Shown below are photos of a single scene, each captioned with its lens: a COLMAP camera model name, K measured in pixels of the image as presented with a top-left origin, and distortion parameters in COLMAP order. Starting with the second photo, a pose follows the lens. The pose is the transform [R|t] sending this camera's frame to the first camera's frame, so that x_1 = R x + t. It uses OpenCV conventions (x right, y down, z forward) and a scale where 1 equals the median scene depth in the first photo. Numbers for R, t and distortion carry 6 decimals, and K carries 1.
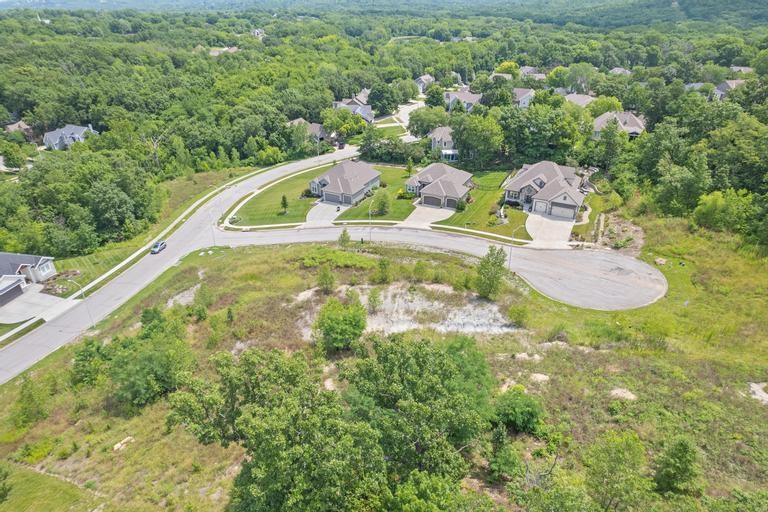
lens RADIAL K [[490.4, 0, 387.2], [0, 490.4, 255.2], [0, 0, 1]] dist [-0.079639, 0.073916]
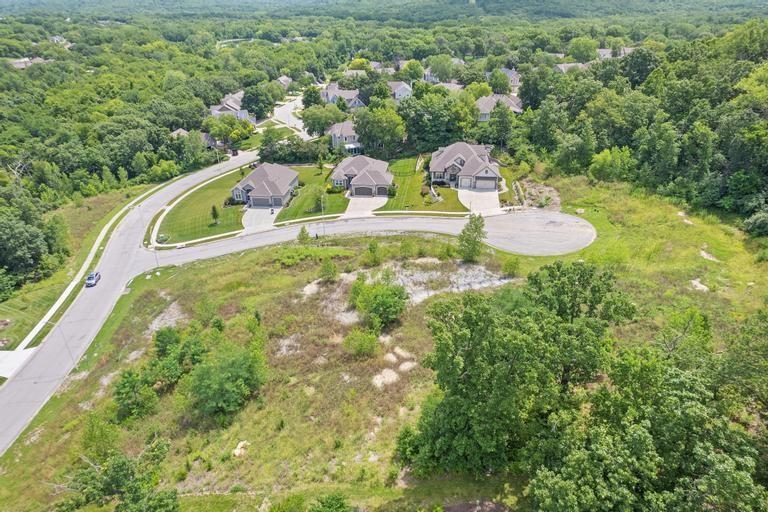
lens RADIAL K [[495.5, 0, 387.1], [0, 495.5, 254.7], [0, 0, 1]] dist [-0.071341, 0.062557]
pose [[0.940887, -0.164491, 0.296098, -0.210074], [0.165999, 0.985919, 0.020223, 0.011283], [-0.295254, 0.030125, 0.954944, -0.028511]]
